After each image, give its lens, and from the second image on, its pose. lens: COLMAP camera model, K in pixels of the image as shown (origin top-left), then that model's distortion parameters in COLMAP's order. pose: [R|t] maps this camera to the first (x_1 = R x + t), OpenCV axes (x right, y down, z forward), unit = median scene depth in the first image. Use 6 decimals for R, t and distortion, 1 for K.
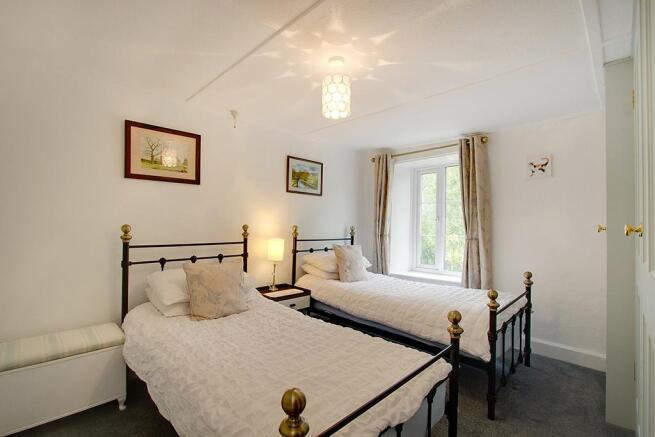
lens RADIAL K [[300.0, 0, 324.7], [0, 300.0, 220.8], [0, 0, 1]] dist [-0.004327, 0.000057]
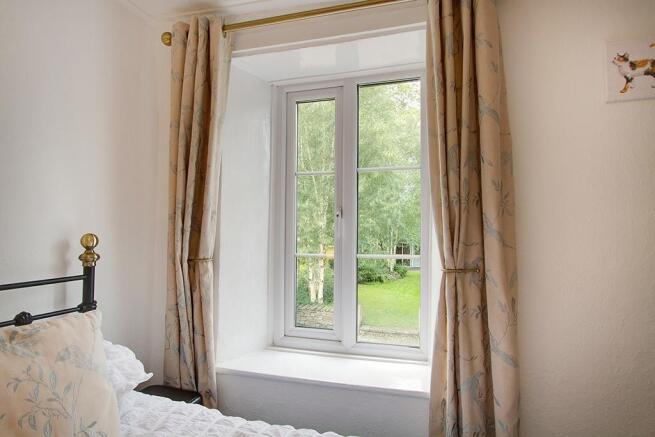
lens RADIAL K [[300.0, 0, 301.5], [0, 300.0, 230.6], [0, 0, 1]] dist [-0.004327, 0.000057]
pose [[0.867407, 0.000133, 0.497600, 0.129585], [-0.003395, 0.999978, 0.005652, 0.012426], [-0.497588, -0.006592, 0.867388, 0.651032]]
